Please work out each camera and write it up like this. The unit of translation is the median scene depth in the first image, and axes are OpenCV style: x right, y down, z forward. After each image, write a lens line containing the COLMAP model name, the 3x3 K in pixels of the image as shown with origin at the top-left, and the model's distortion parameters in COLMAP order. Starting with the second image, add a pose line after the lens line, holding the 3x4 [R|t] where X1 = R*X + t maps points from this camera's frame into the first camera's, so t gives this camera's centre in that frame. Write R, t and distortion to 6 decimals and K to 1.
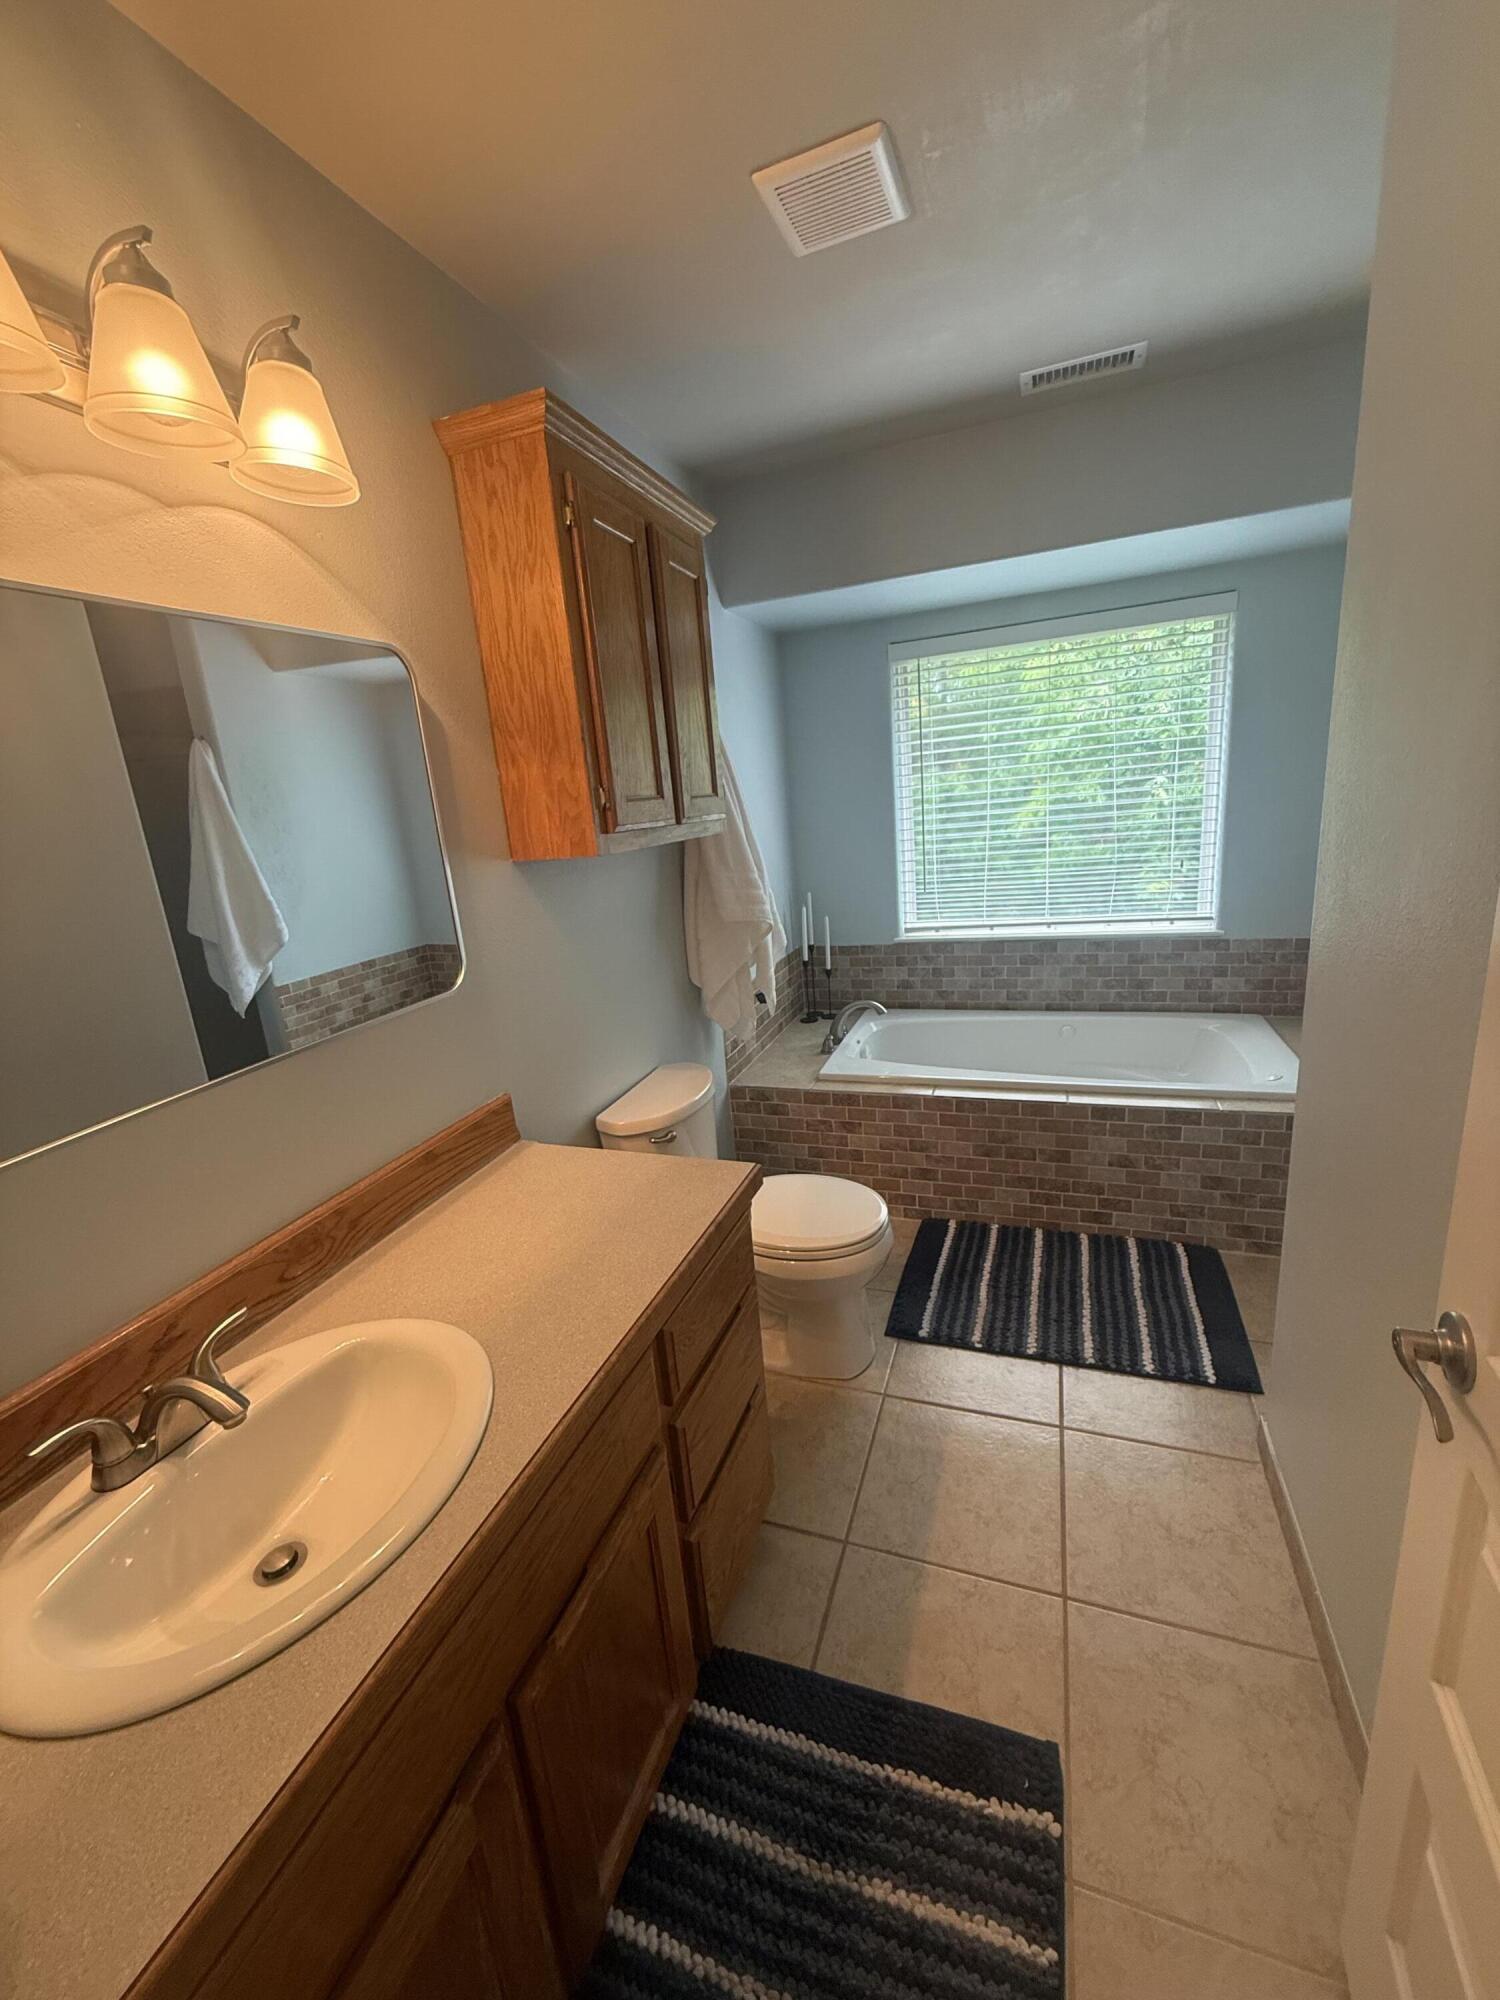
lens RADIAL K [[794.1, 0, 756.1], [0, 794.1, 1003.2], [0, 0, 1]] dist [-0.002317, 0.000861]
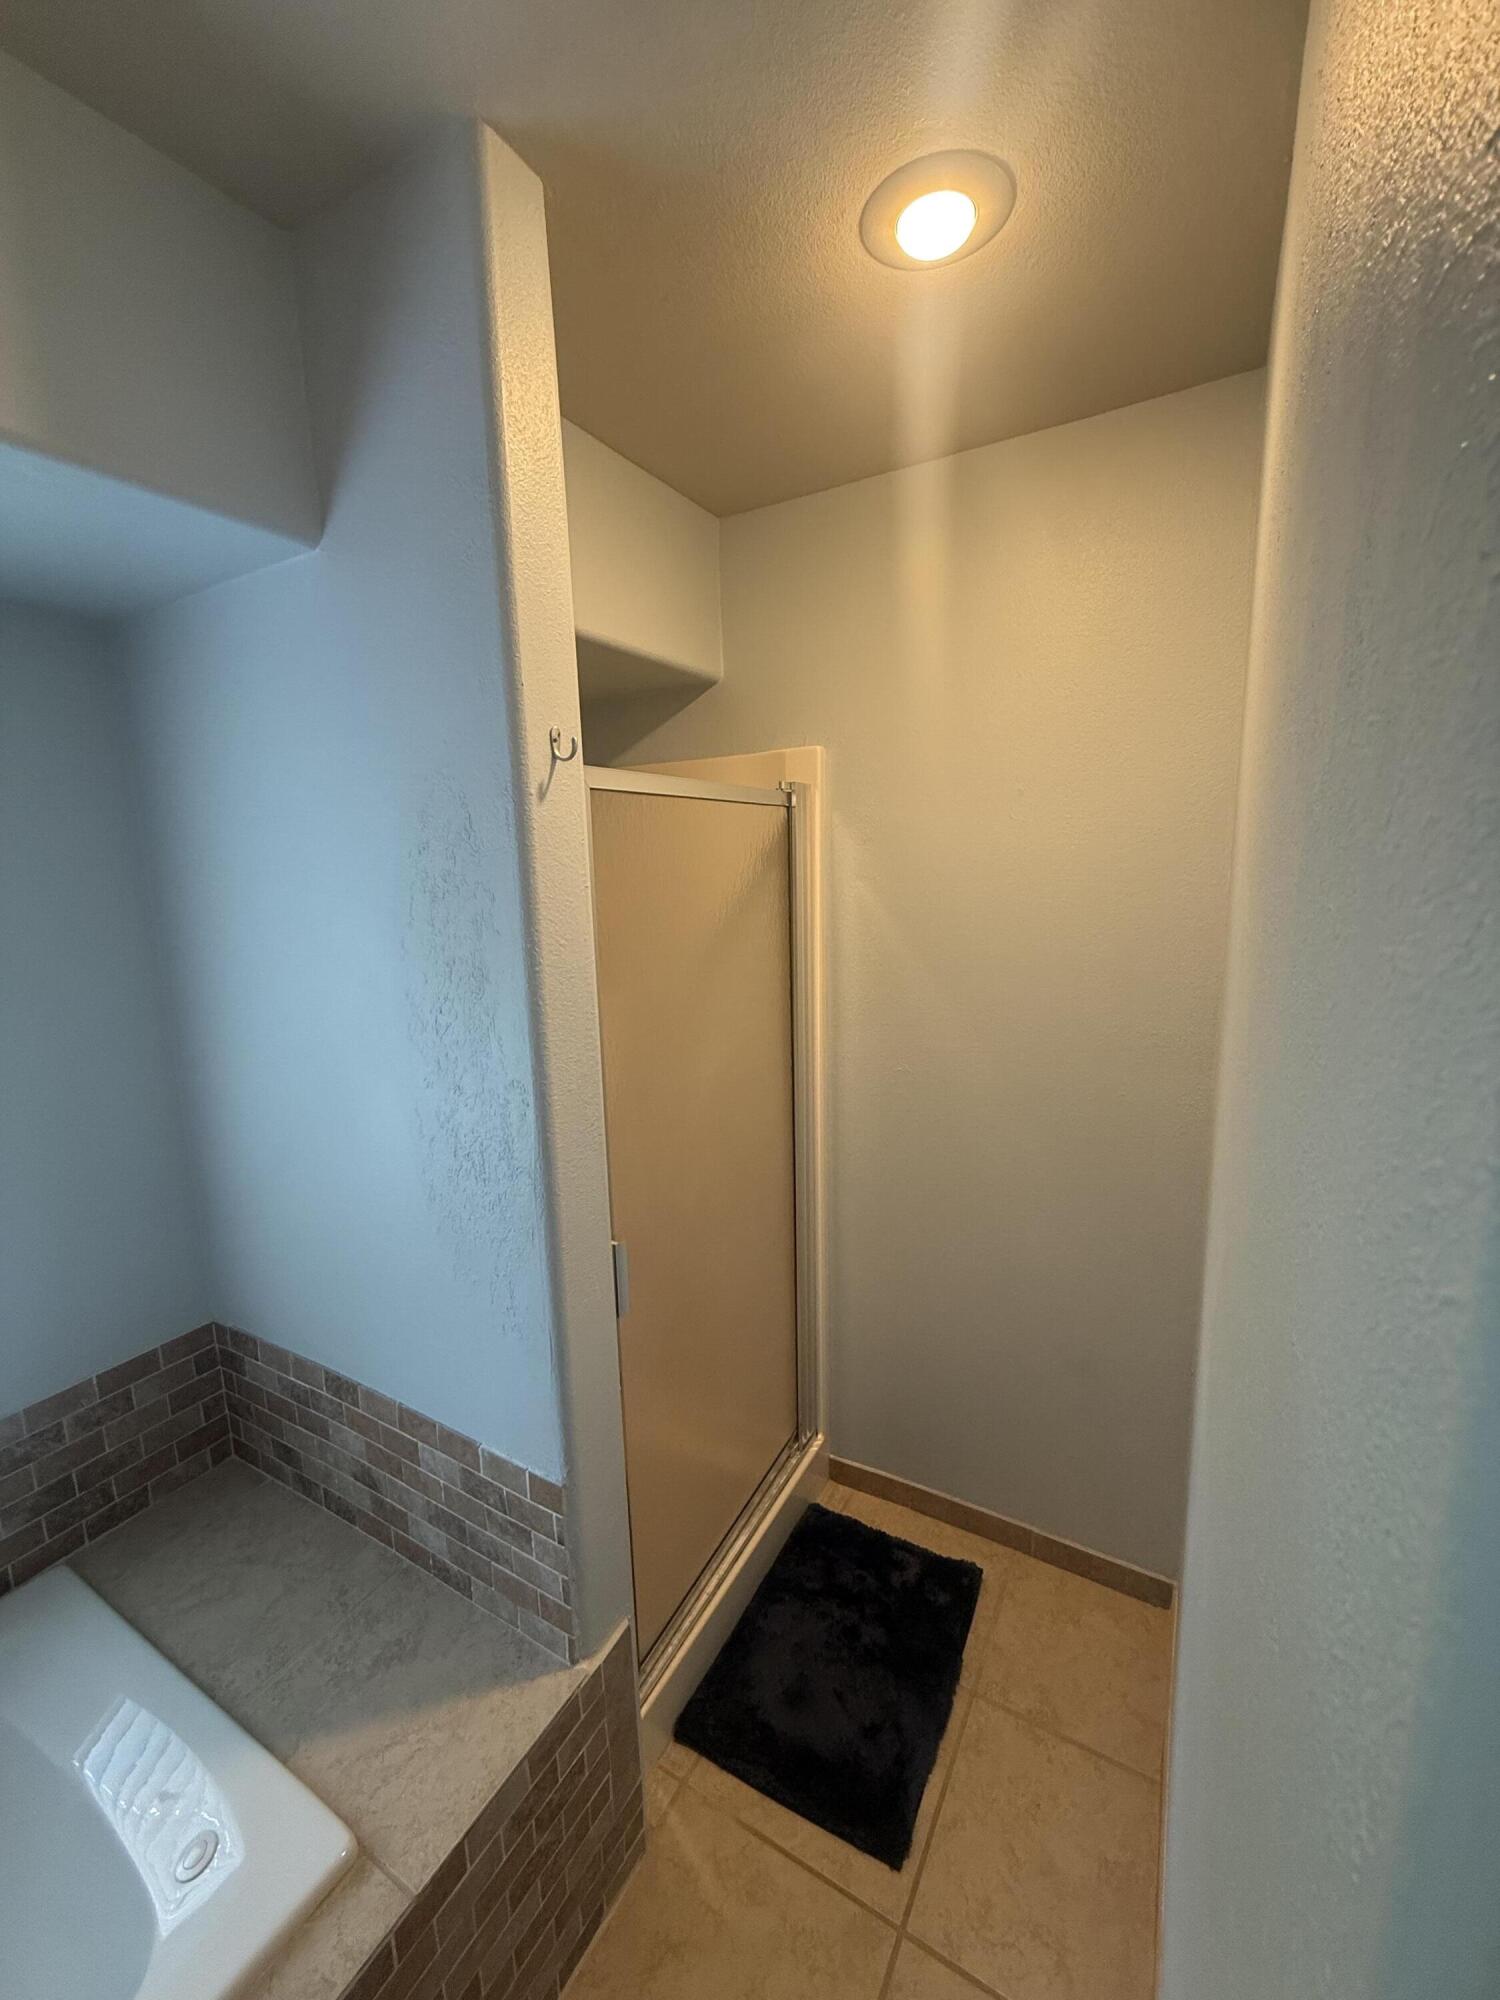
lens RADIAL K [[794.1, 0, 747.1], [0, 794.1, 1002.2], [0, 0, 1]] dist [-0.002317, 0.000861]
pose [[0.187214, -0.090807, 0.978113, 0.291738], [0.269094, 0.962370, 0.037839, -0.205806], [-0.944743, 0.256121, 0.204605, 0.451379]]
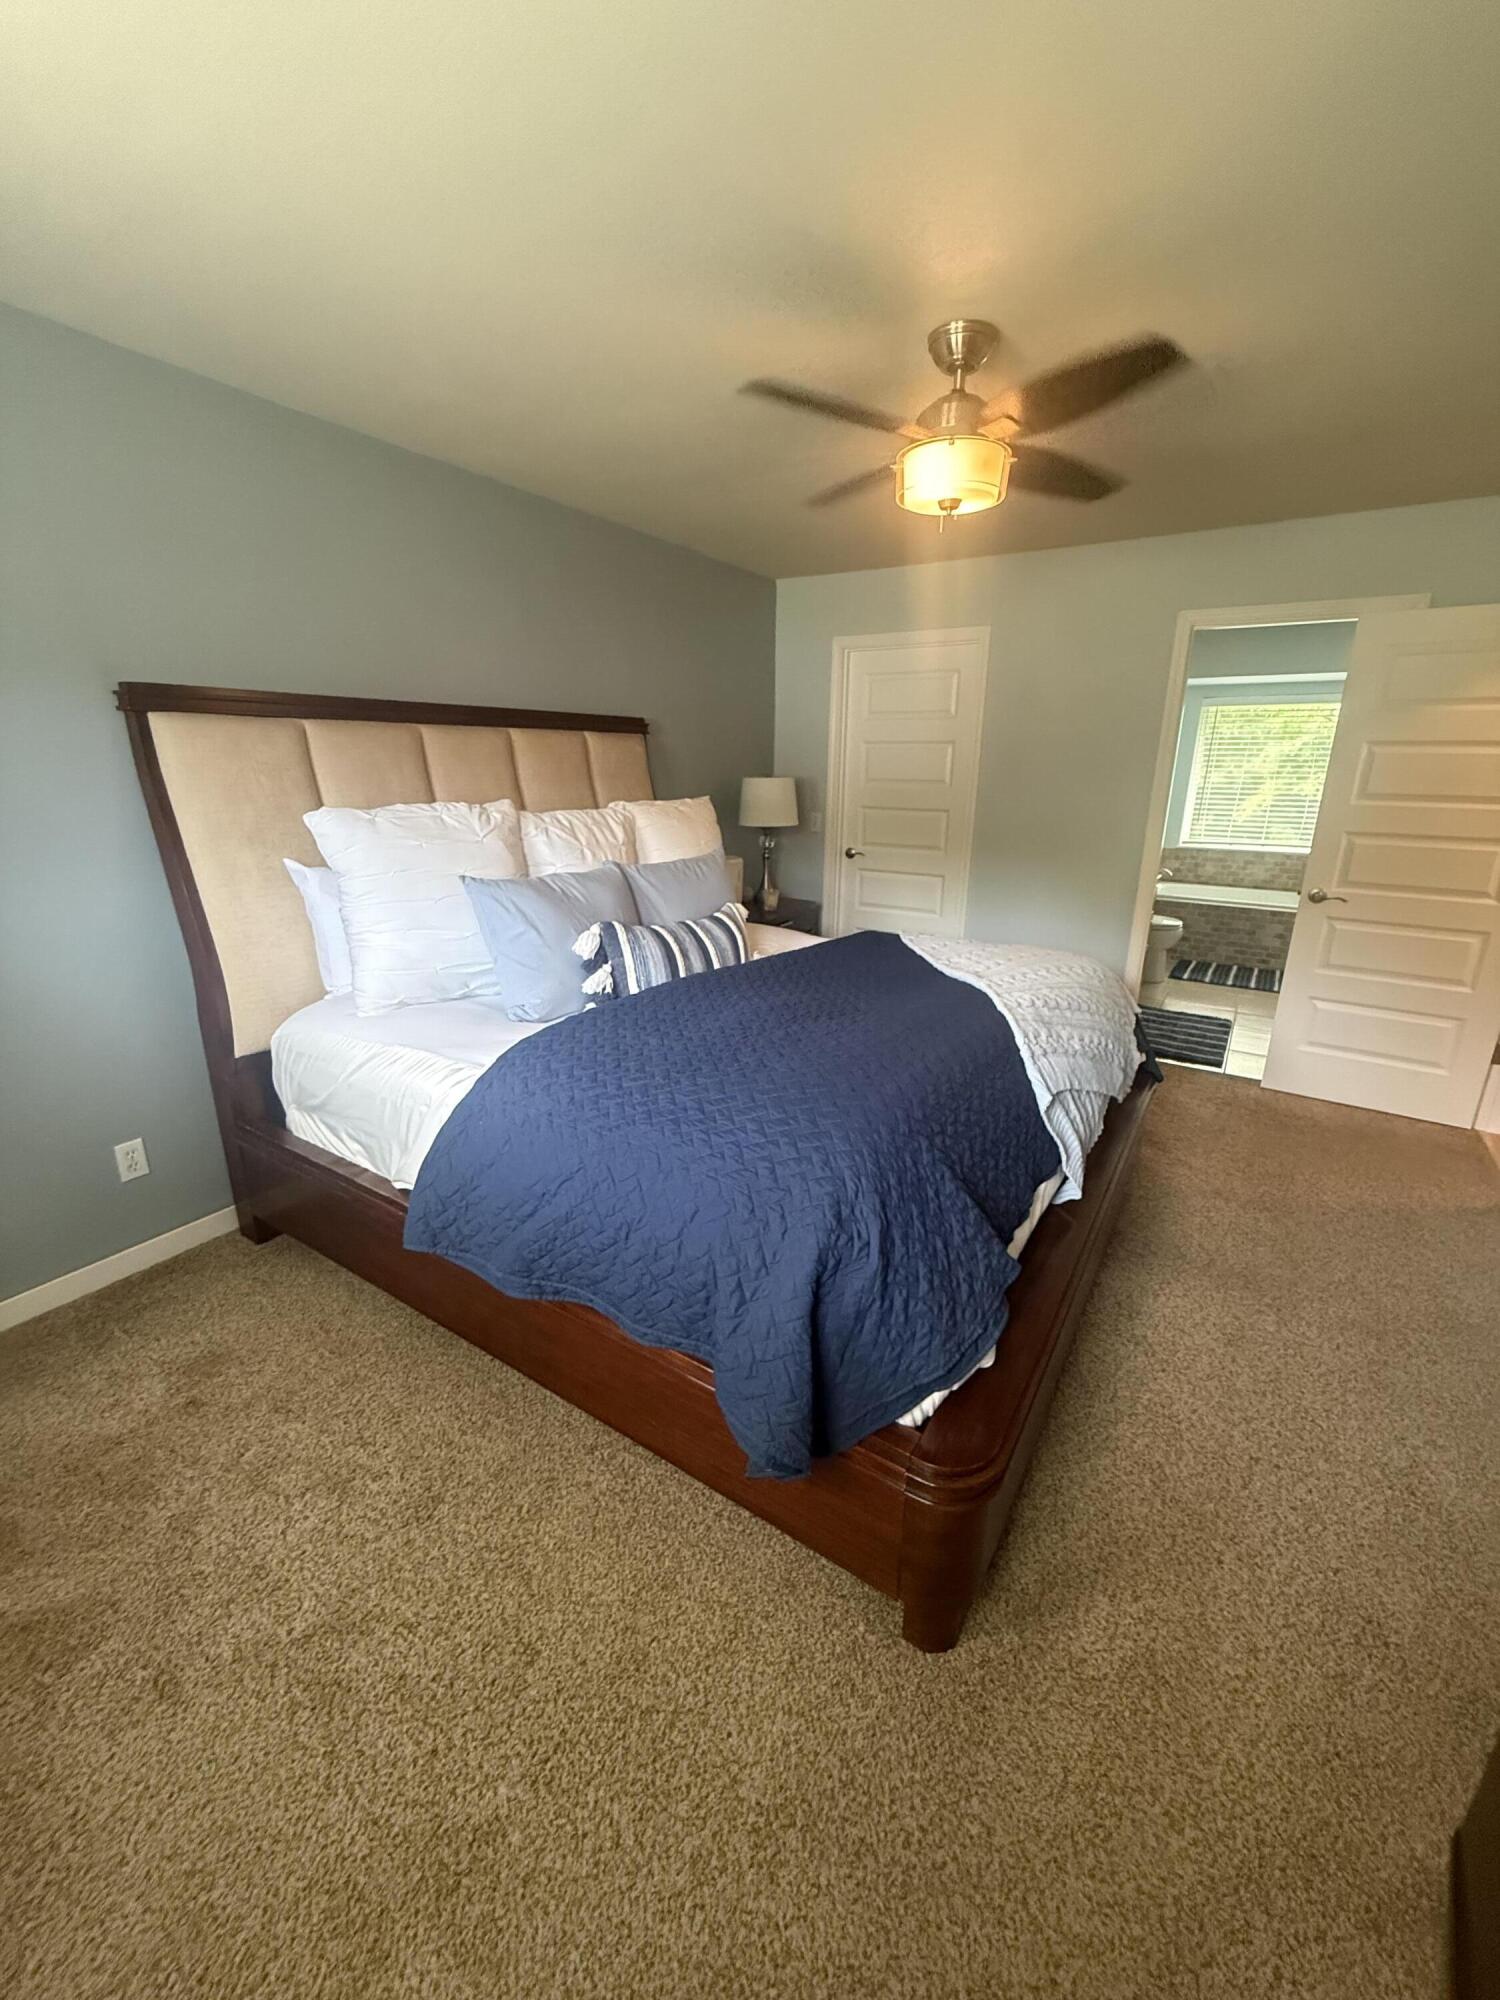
lens RADIAL K [[794.1, 0, 751.4], [0, 794.1, 1000.2], [0, 0, 1]] dist [-0.002317, 0.000861]
pose [[0.969699, 0.150319, -0.192584, -0.470122], [-0.141542, 0.988194, 0.058632, 0.379953], [0.199124, -0.029597, 0.979527, -1.322121]]
